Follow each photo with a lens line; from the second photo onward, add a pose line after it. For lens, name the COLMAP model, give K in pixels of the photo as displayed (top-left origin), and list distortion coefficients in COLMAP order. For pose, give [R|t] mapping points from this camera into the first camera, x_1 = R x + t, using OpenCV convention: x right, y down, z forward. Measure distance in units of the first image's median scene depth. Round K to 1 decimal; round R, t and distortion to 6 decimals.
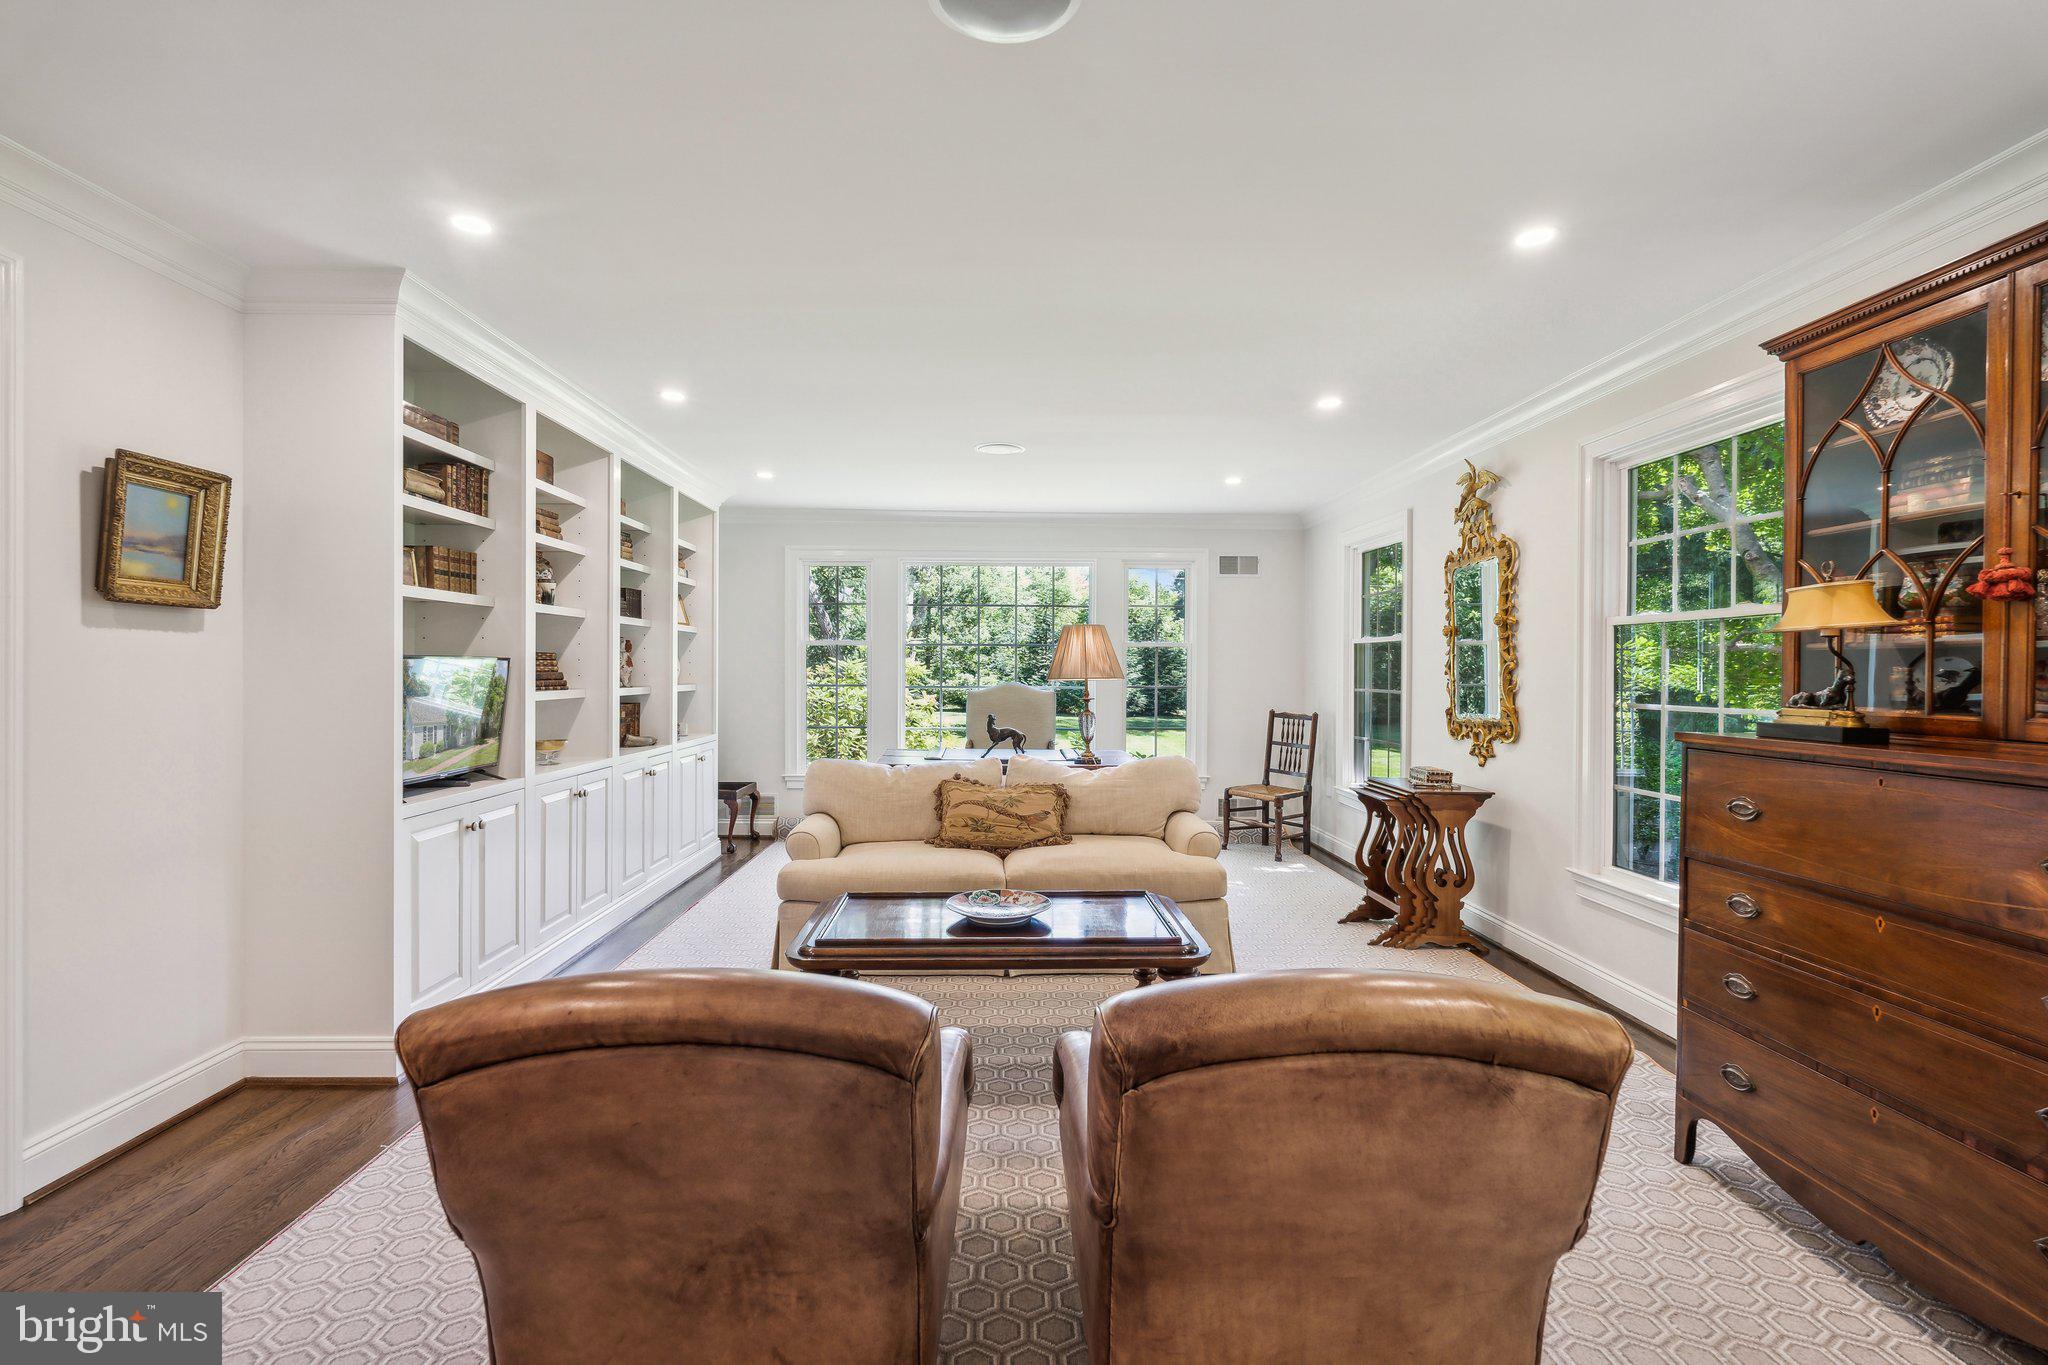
lens RADIAL K [[931.2, 0, 1042.3], [0, 931.2, 682.6], [0, 0, 1]] dist [0.000009, -0.000602]
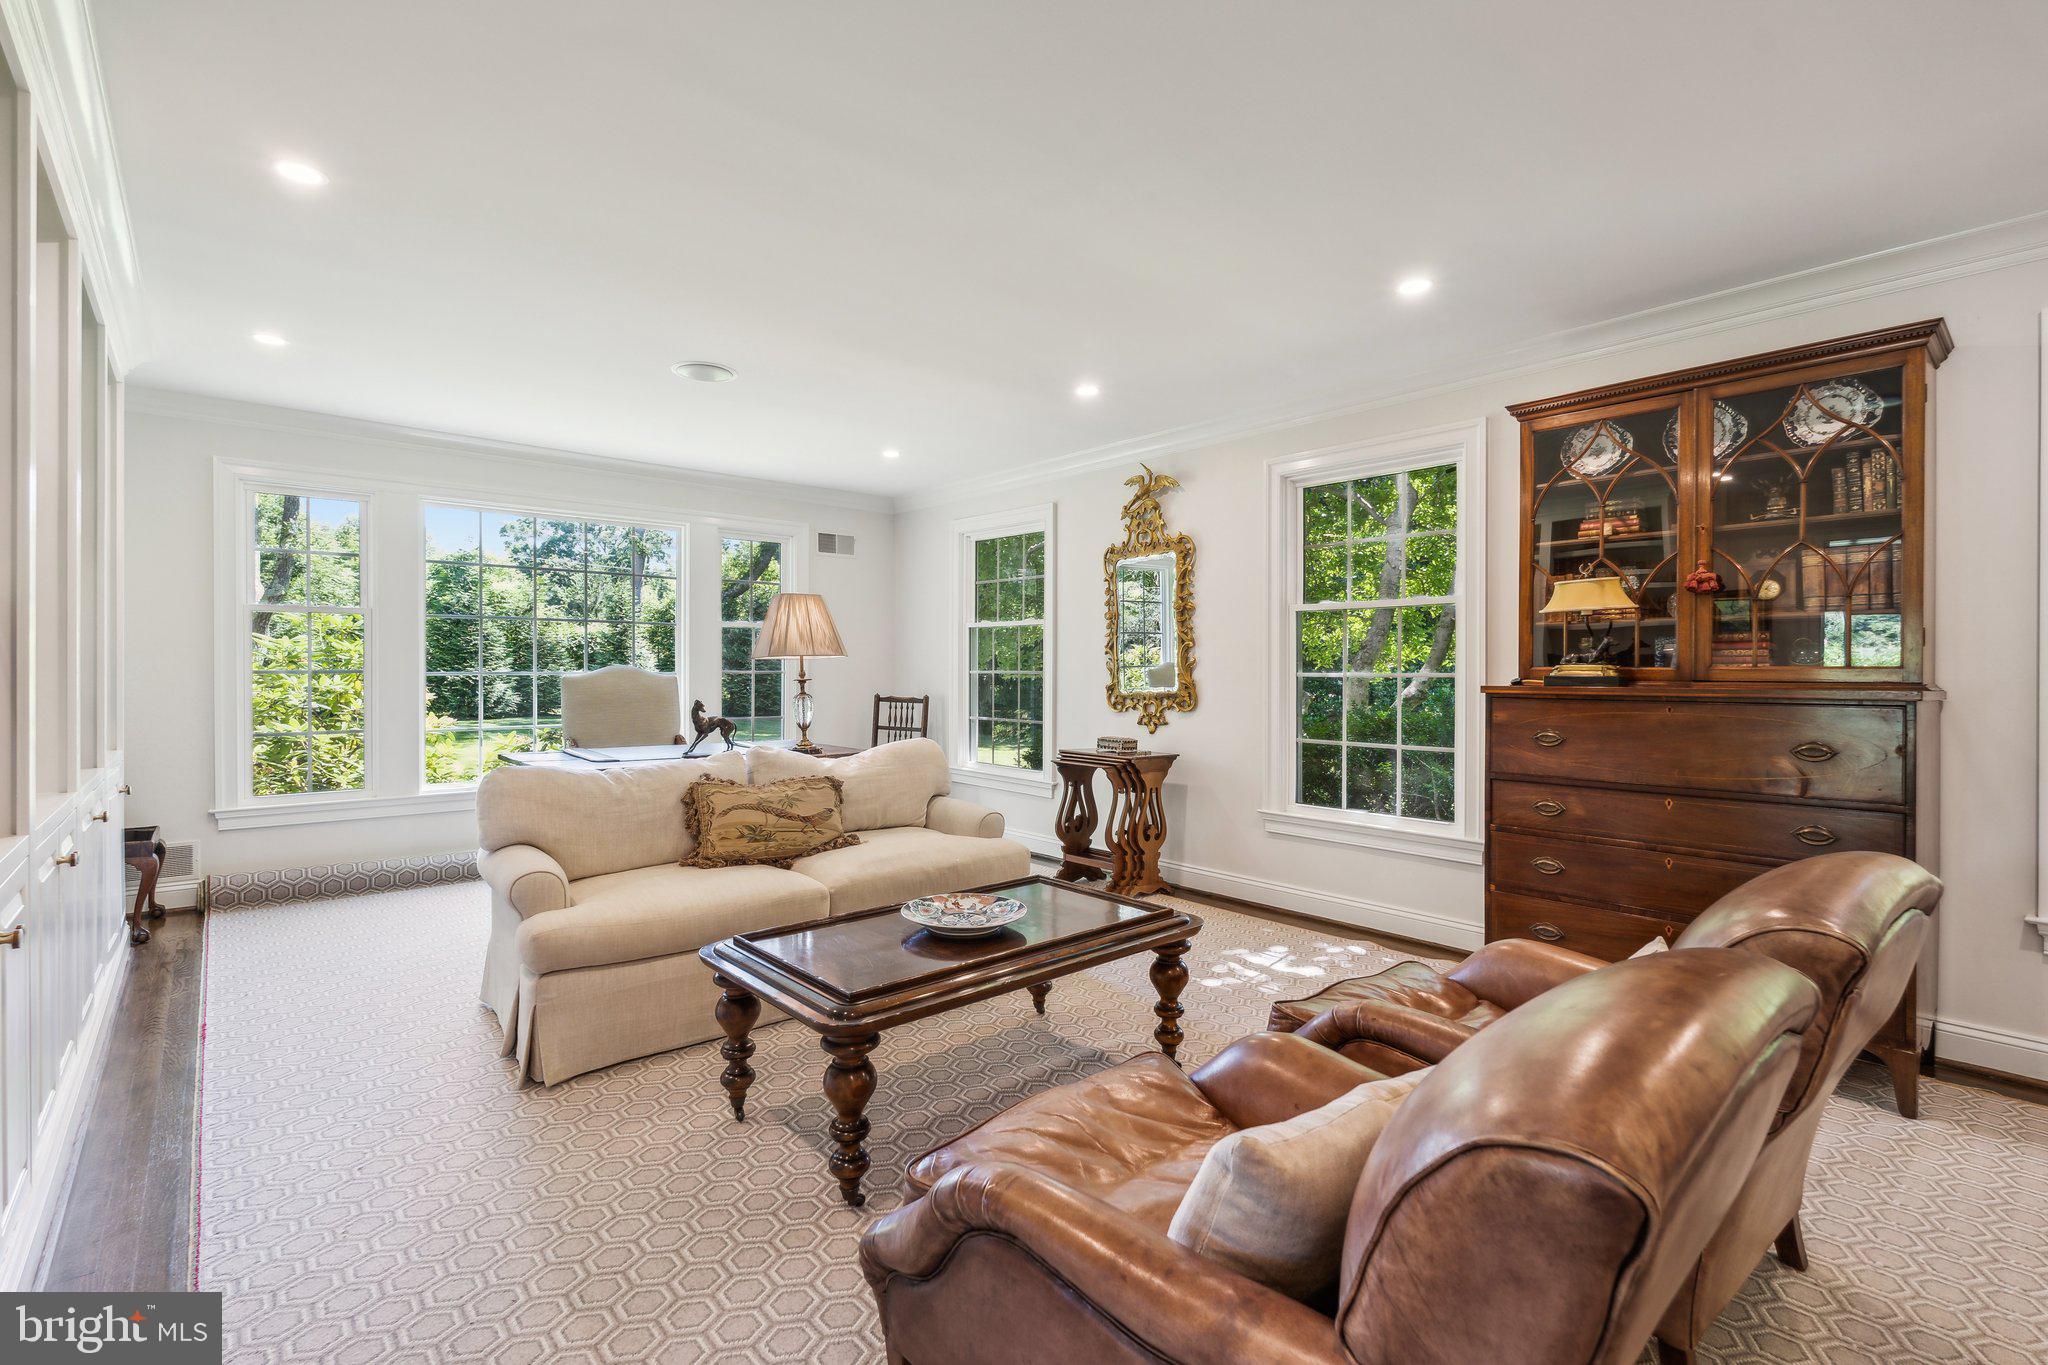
lens RADIAL K [[931.2, 0, 1016.6], [0, 931.2, 679.3], [0, 0, 1]] dist [0.000009, -0.000602]
pose [[0.771456, -0.009805, 0.636207, -0.401115], [0.010558, 0.999941, 0.002607, 0.019469], [-0.636195, 0.004706, 0.771514, 0.231293]]
